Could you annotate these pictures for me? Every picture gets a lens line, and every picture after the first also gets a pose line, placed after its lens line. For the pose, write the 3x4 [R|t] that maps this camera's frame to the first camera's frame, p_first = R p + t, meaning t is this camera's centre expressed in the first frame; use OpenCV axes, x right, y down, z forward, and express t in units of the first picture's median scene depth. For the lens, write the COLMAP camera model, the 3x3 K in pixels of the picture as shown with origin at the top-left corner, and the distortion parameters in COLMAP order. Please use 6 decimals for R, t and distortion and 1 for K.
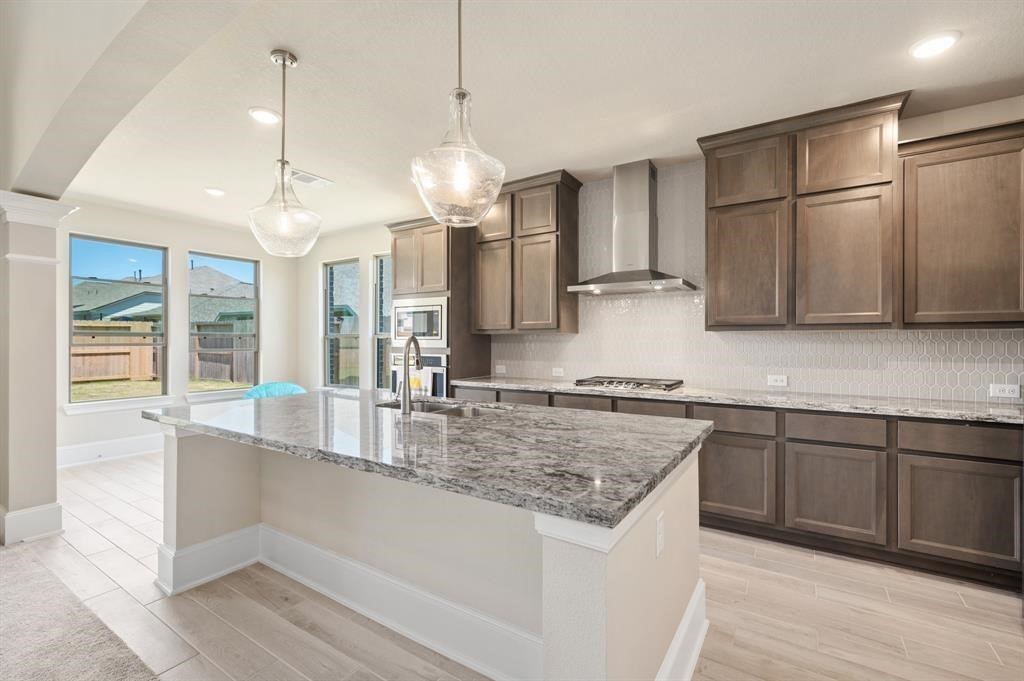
lens RADIAL K [[445.3, 0, 514.5], [0, 445.3, 341.1], [0, 0, 1]] dist [-0.000080, -0.000235]
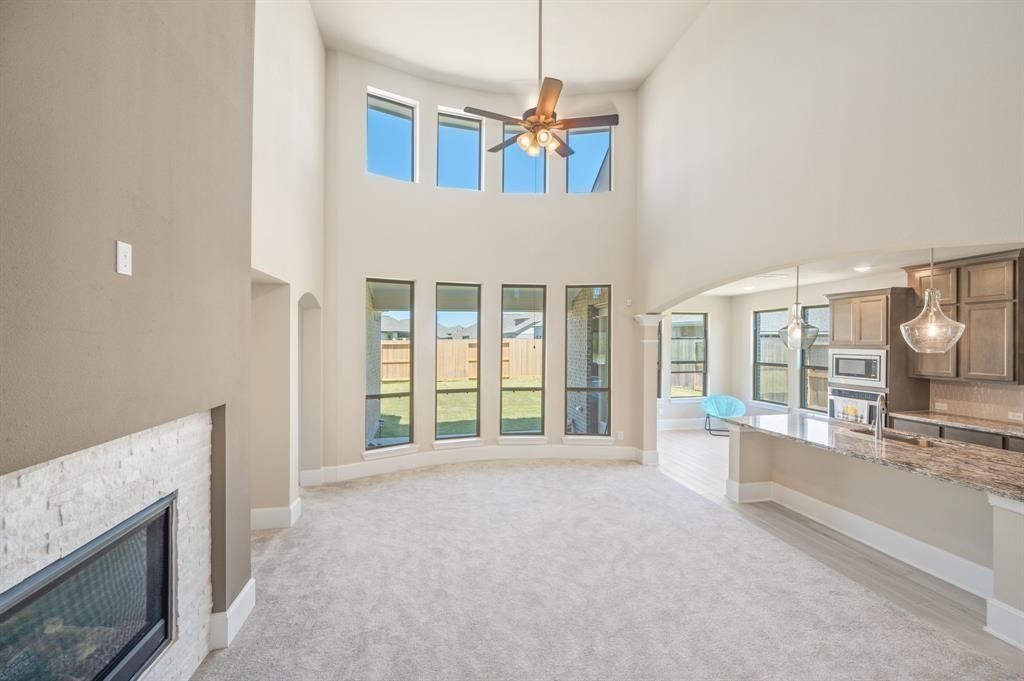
lens RADIAL K [[417.0, 0, 512.7], [0, 417.0, 343.2], [0, 0, 1]] dist [-0.000774, 0.000313]
pose [[0.699061, 0.002890, -0.715056, -0.040598], [0.001342, 0.999985, 0.005353, -0.129507], [0.715060, -0.004701, 0.699047, -0.682411]]
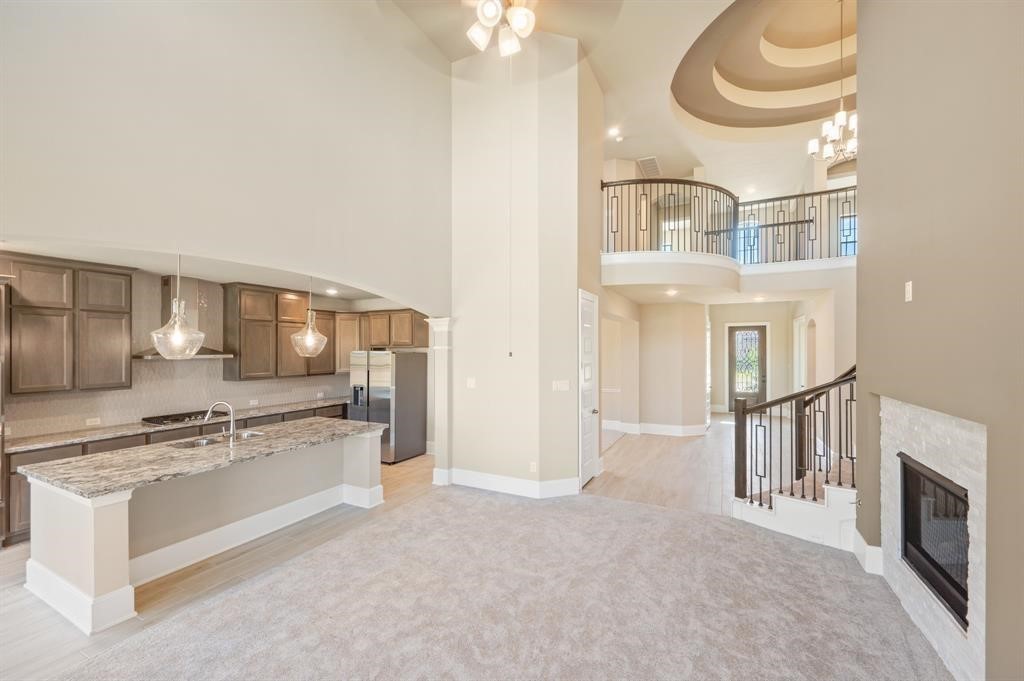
lens RADIAL K [[413.4, 0, 512.4], [0, 413.4, 347.1], [0, 0, 1]] dist [0.002048, 0.000317]
pose [[-0.095981, 0.004237, 0.995374, -1.161174], [0.004638, 0.999982, -0.003809, -0.125865], [-0.995372, 0.004250, -0.095998, -0.011293]]
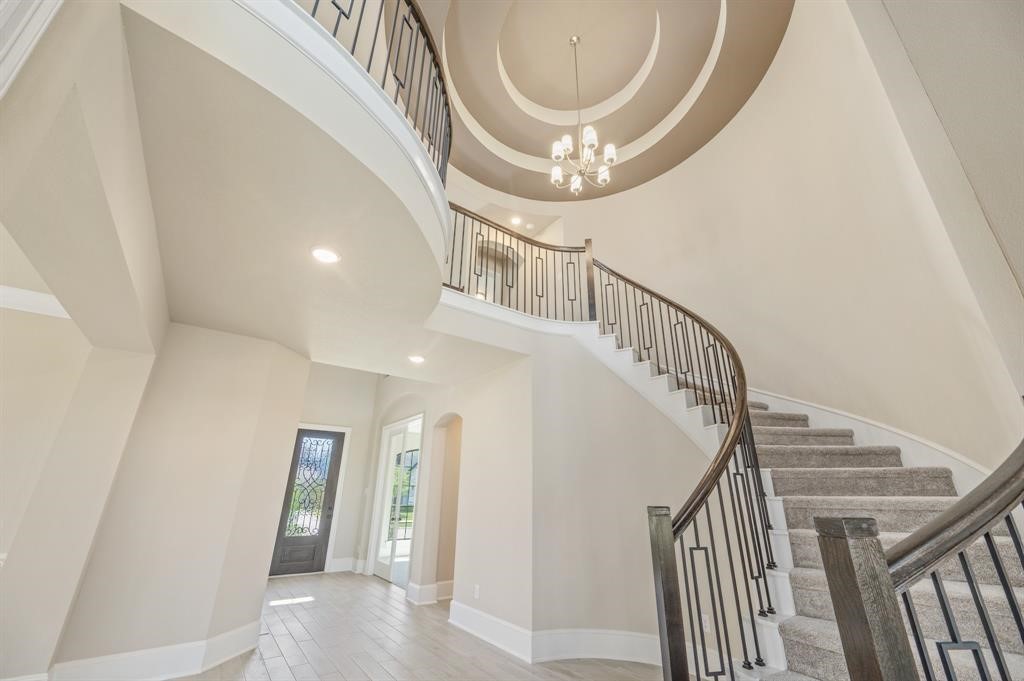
lens RADIAL K [[403.8, 0, 515.8], [0, 403.8, 336.4], [0, 0, 1]] dist [0.000015, 0.000130]
pose [[-0.935379, 0.122681, 0.331684, -0.061052], [-0.005807, 0.932445, -0.361265, -0.006485], [-0.353598, -0.339846, -0.871478, -0.387447]]
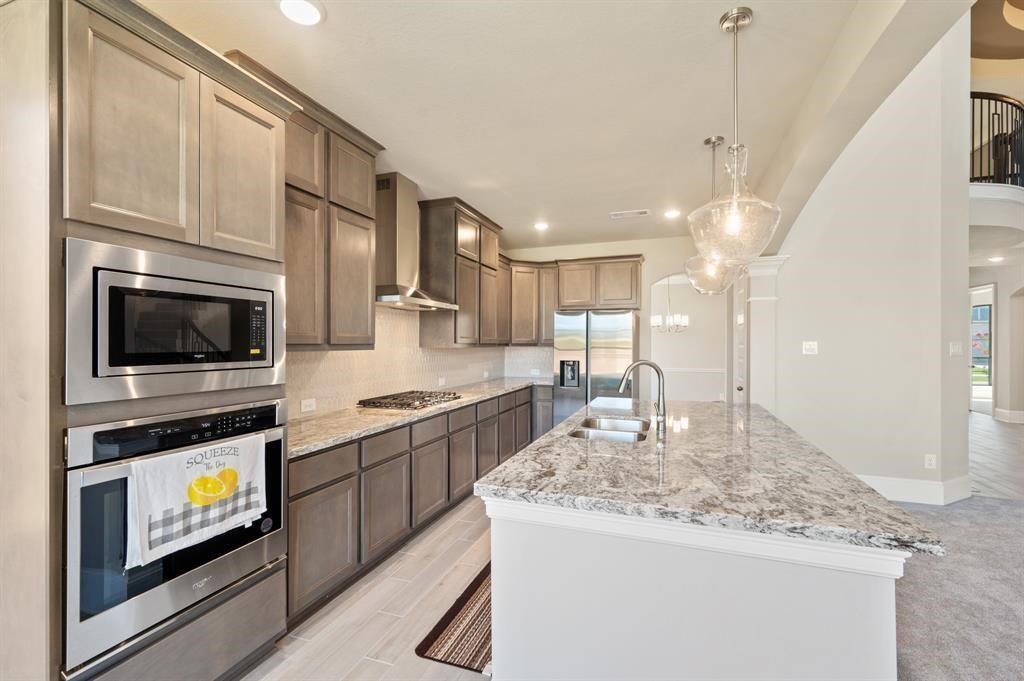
lens RADIAL K [[445.3, 0, 514.5], [0, 445.3, 341.1], [0, 0, 1]] dist [-0.000080, -0.000235]
pose [[-0.221710, 0.003518, 0.975106, -0.677456], [-0.000367, 0.999993, -0.003691, -0.029219], [-0.975113, -0.001176, -0.221707, 0.876540]]
